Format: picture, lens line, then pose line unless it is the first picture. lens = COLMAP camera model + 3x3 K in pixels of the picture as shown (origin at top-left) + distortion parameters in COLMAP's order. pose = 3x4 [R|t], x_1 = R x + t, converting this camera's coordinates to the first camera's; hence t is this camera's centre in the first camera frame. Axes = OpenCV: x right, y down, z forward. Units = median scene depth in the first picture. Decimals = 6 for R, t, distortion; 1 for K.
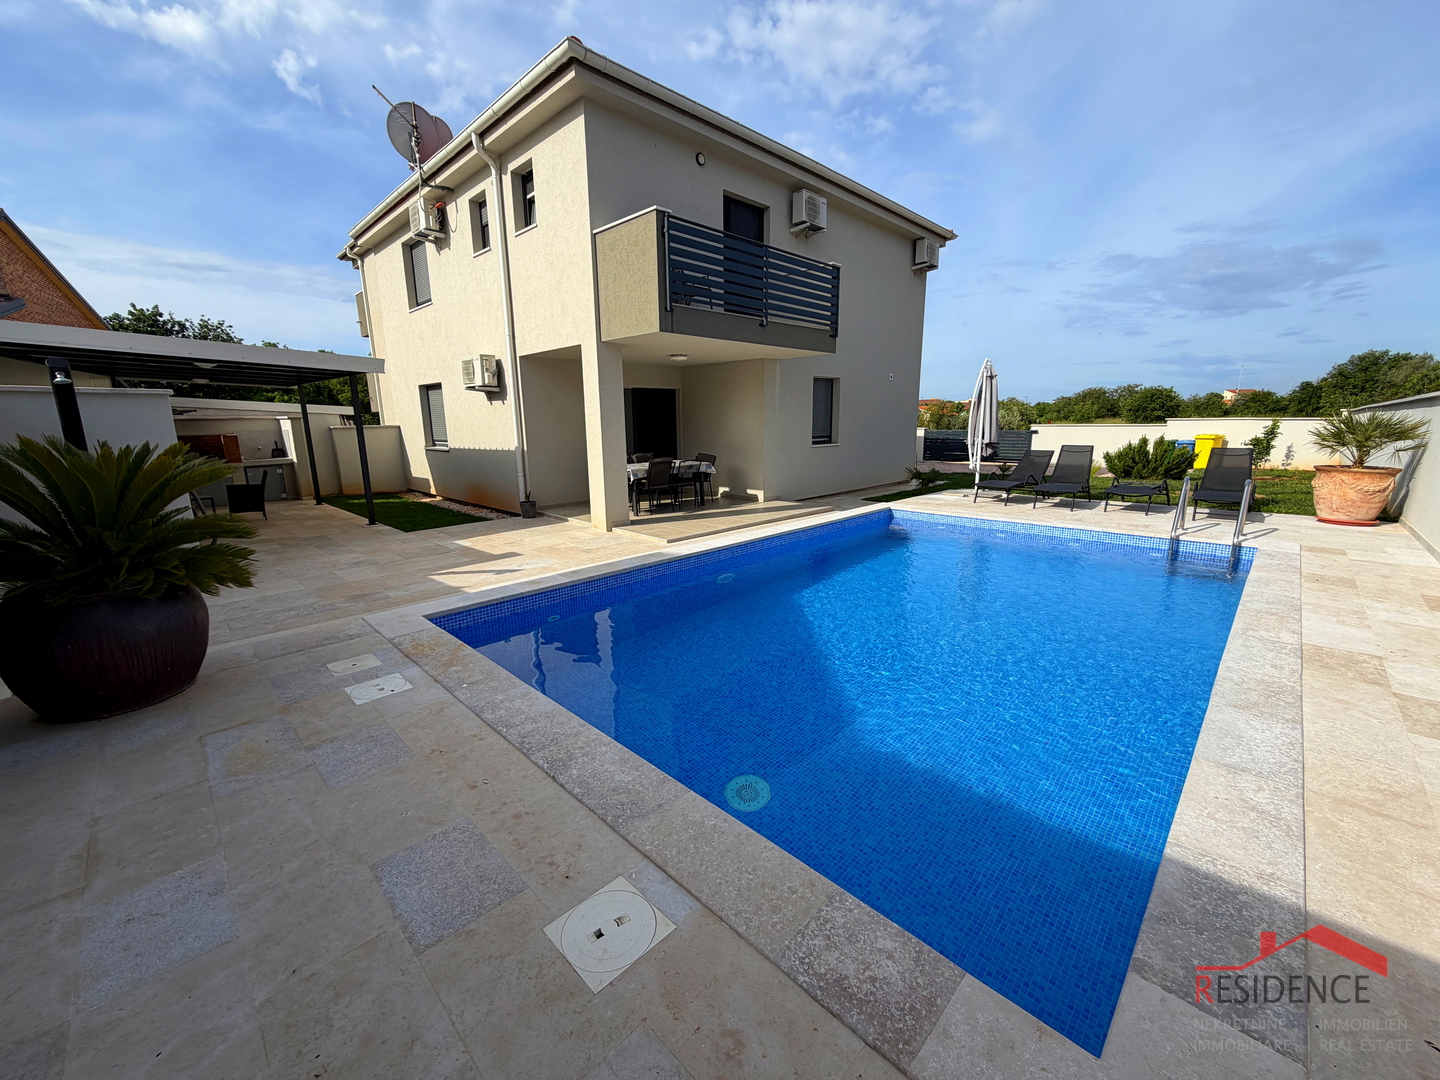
lens RADIAL K [[571.9, 0, 723.3], [0, 571.9, 531.8], [0, 0, 1]] dist [0.000803, -0.000683]
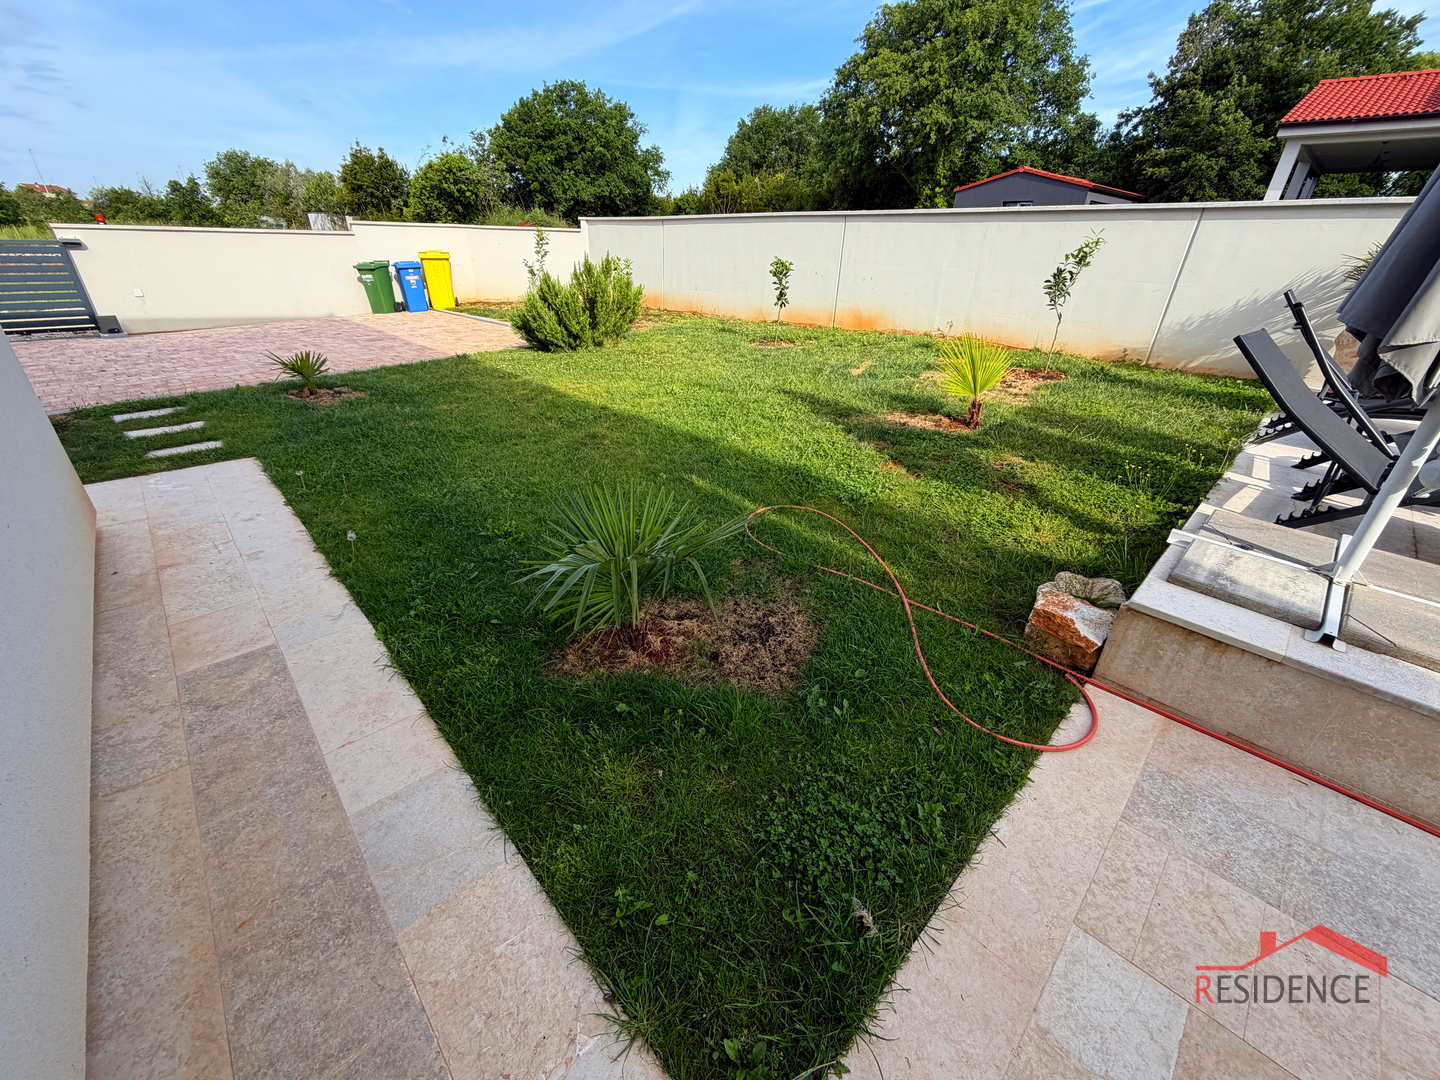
lens RADIAL K [[571.9, 0, 718.5], [0, 571.9, 539.2], [0, 0, 1]] dist [0.000803, -0.000683]
pose [[0.026580, -0.452361, 0.891439, 0.198858], [0.165713, 0.881410, 0.442330, -0.165654], [-0.985816, 0.135966, 0.098390, 0.946423]]
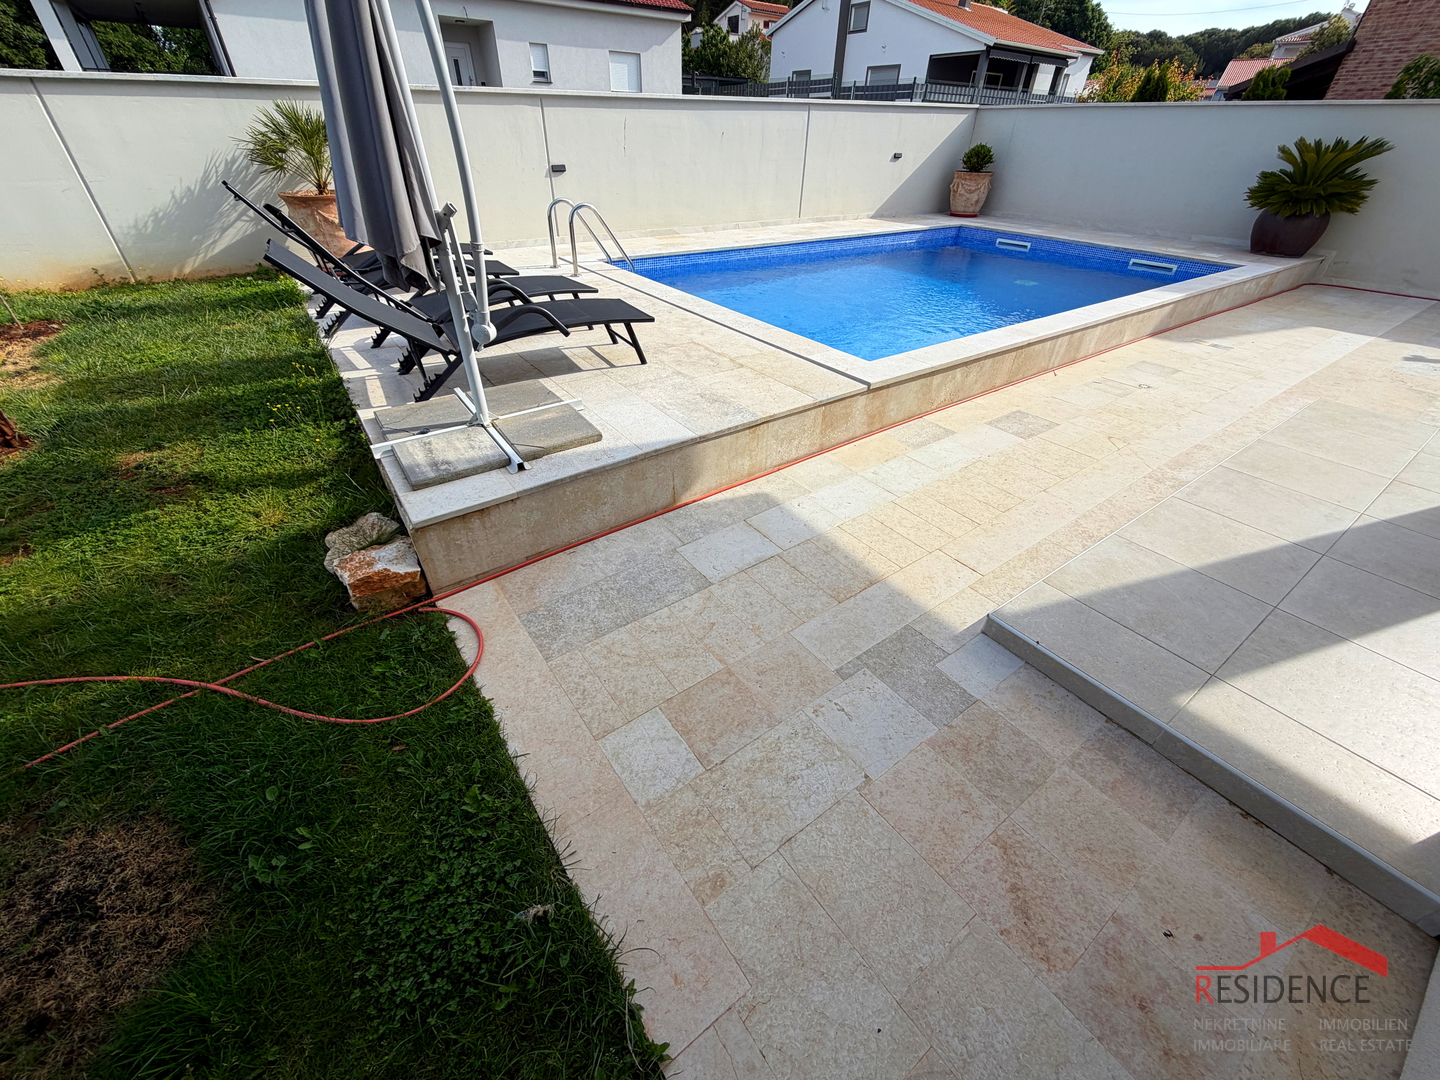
lens RADIAL K [[571.9, 0, 717.1], [0, 571.9, 537.5], [0, 0, 1]] dist [0.000803, -0.000683]
pose [[-0.985395, -0.105890, 0.133357, 0.220224], [0.023815, 0.689749, 0.723657, -0.181653], [-0.168611, 0.716264, -0.677153, 0.956490]]
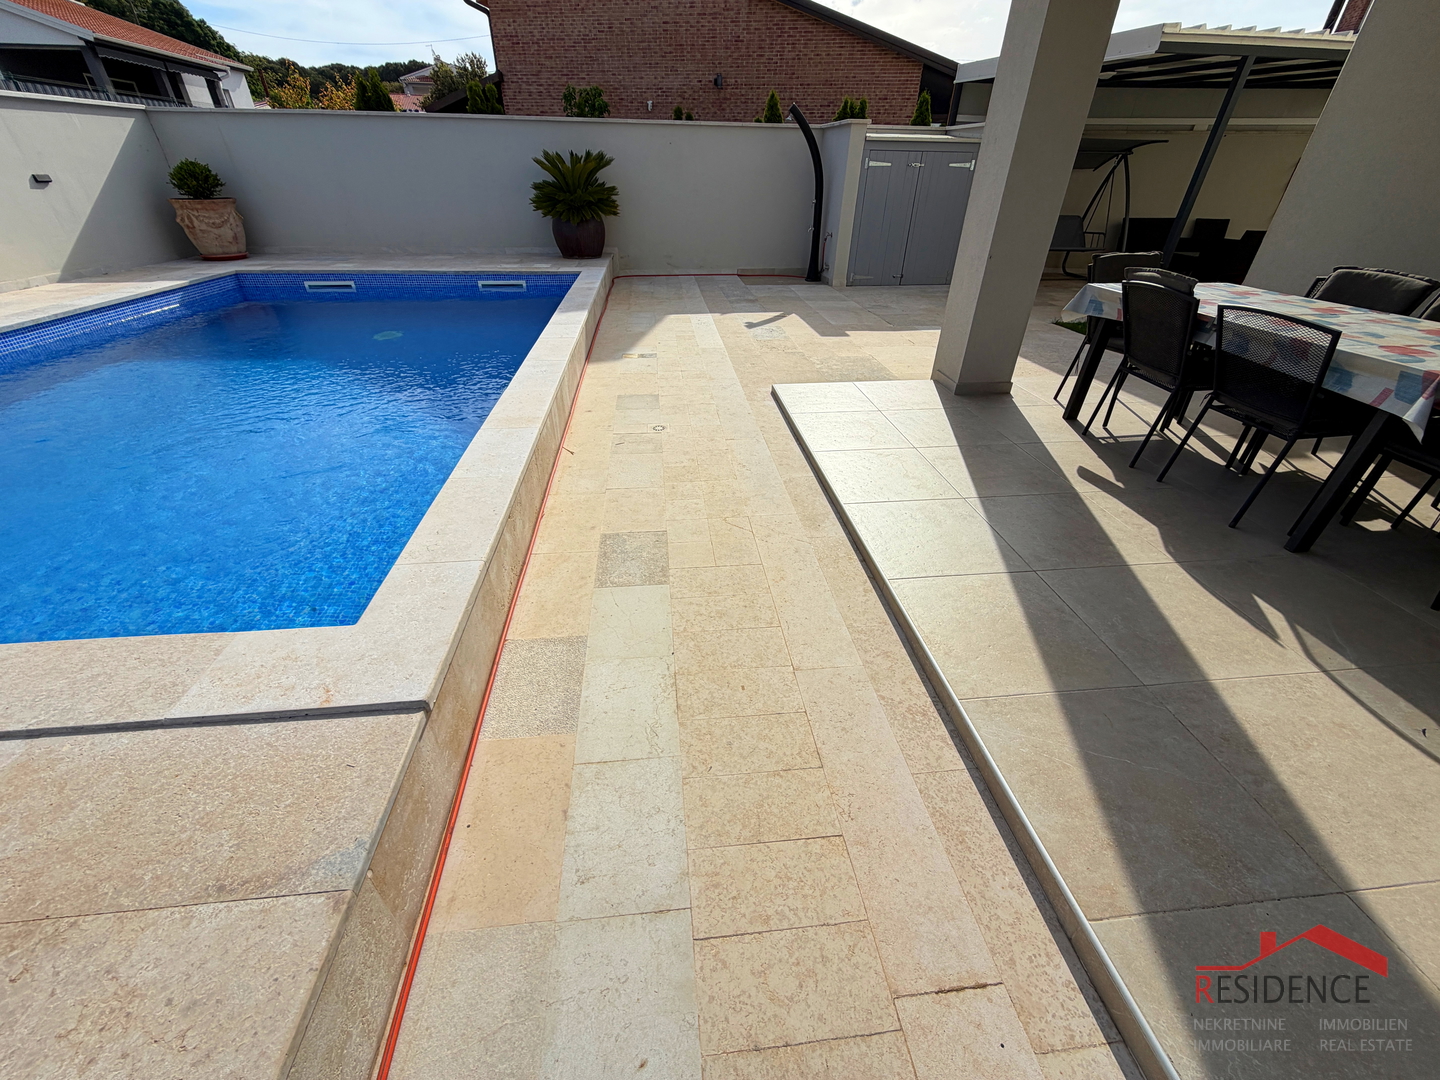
lens RADIAL K [[571.9, 0, 716.9], [0, 571.9, 537.7], [0, 0, 1]] dist [0.000803, -0.000683]
pose [[-0.632910, 0.419011, -0.651041, 0.215264], [-0.156587, 0.754239, 0.637655, -0.135755], [0.758225, 0.505523, -0.411754, 0.781433]]
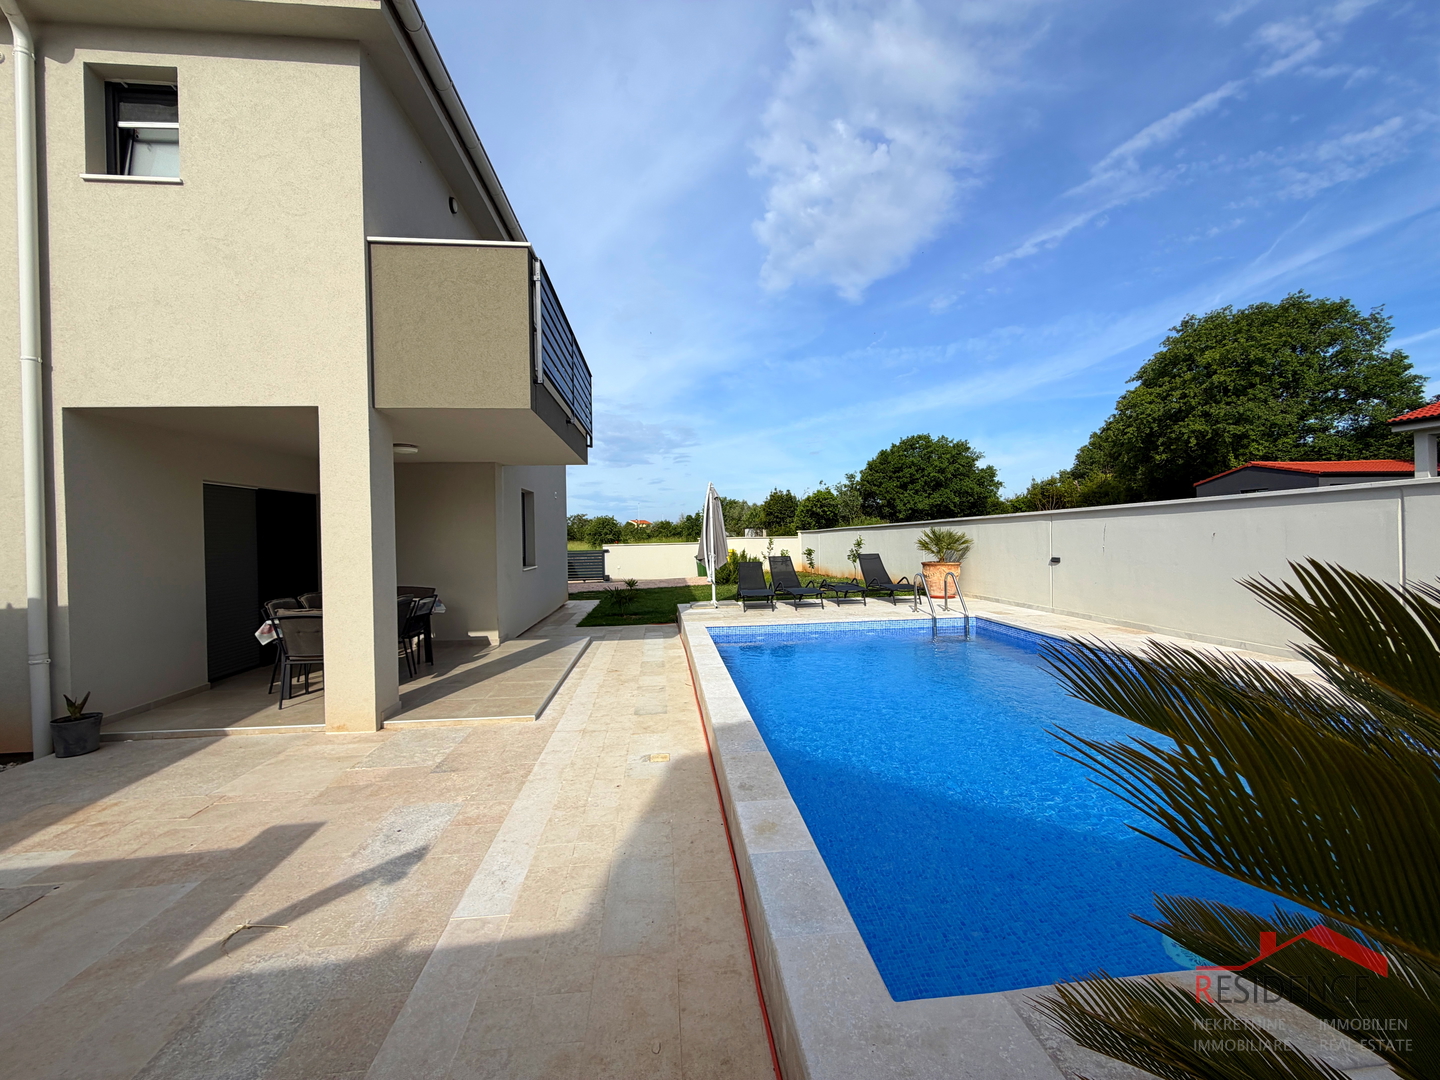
lens RADIAL K [[571.9, 0, 713.2], [0, 571.9, 536.3], [0, 0, 1]] dist [0.000803, -0.000683]
pose [[0.640755, -0.003235, 0.767739, -0.293615], [0.161948, 0.978060, -0.131040, -0.041534], [-0.750470, 0.208299, 0.627221, 0.249557]]
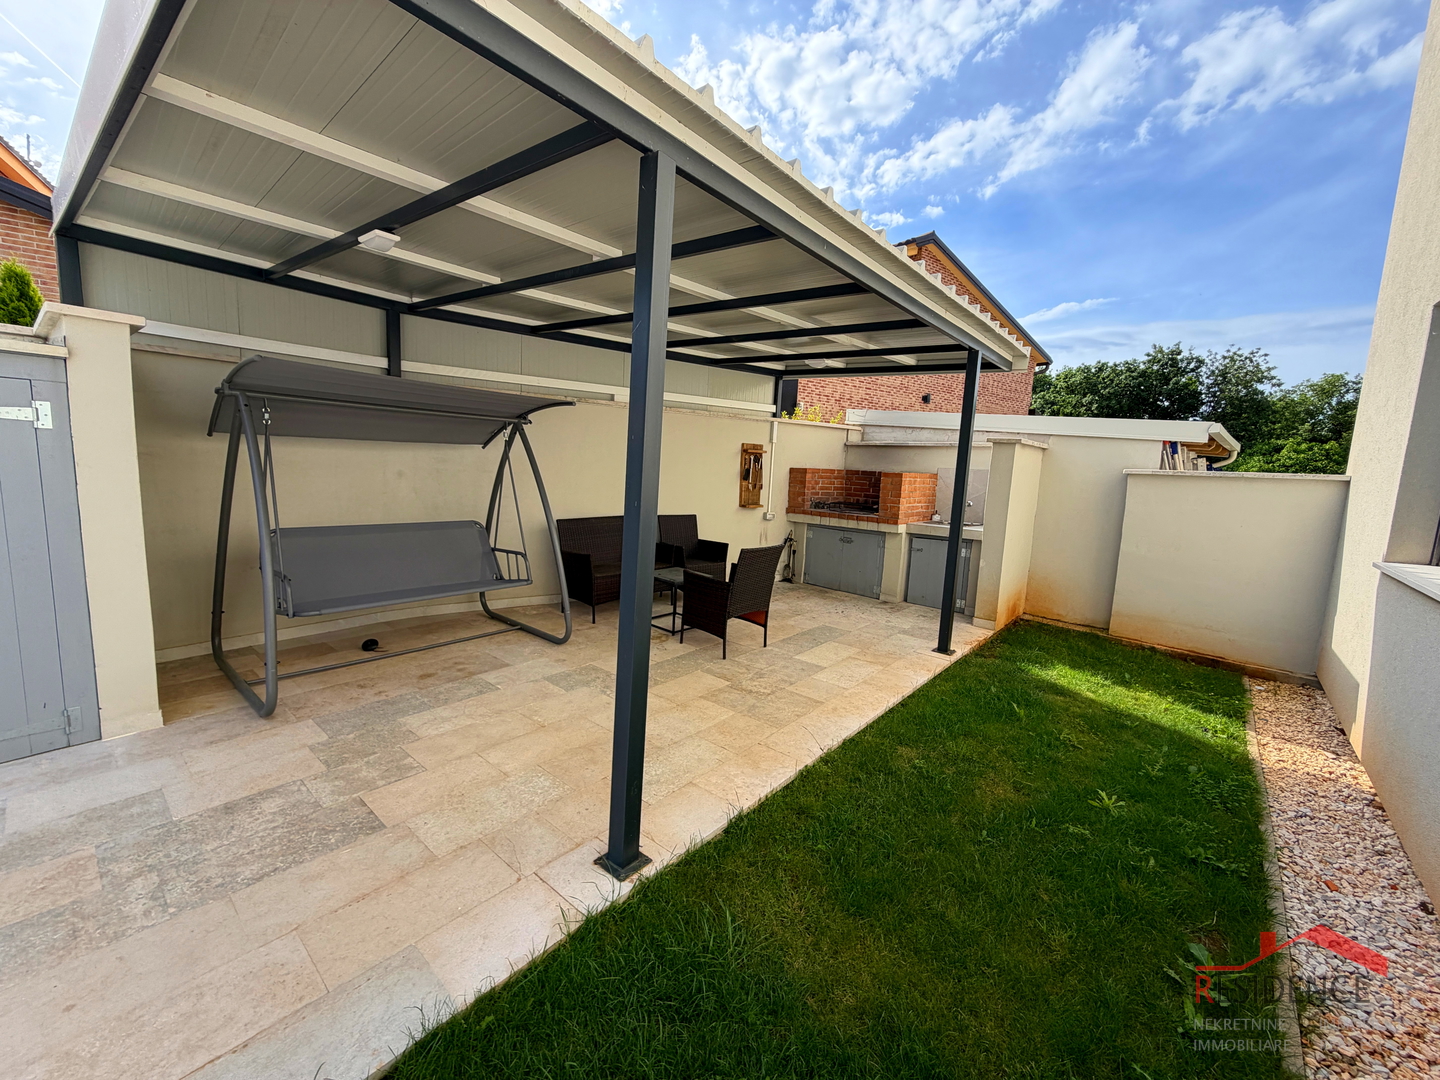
lens RADIAL K [[571.9, 0, 731.2], [0, 571.9, 538.5], [0, 0, 1]] dist [0.000803, -0.000683]
pose [[0.057406, 0.141300, -0.988301, -0.318980], [-0.241051, 0.962606, 0.123625, -0.129434], [0.968813, 0.231134, 0.089320, 0.762489]]
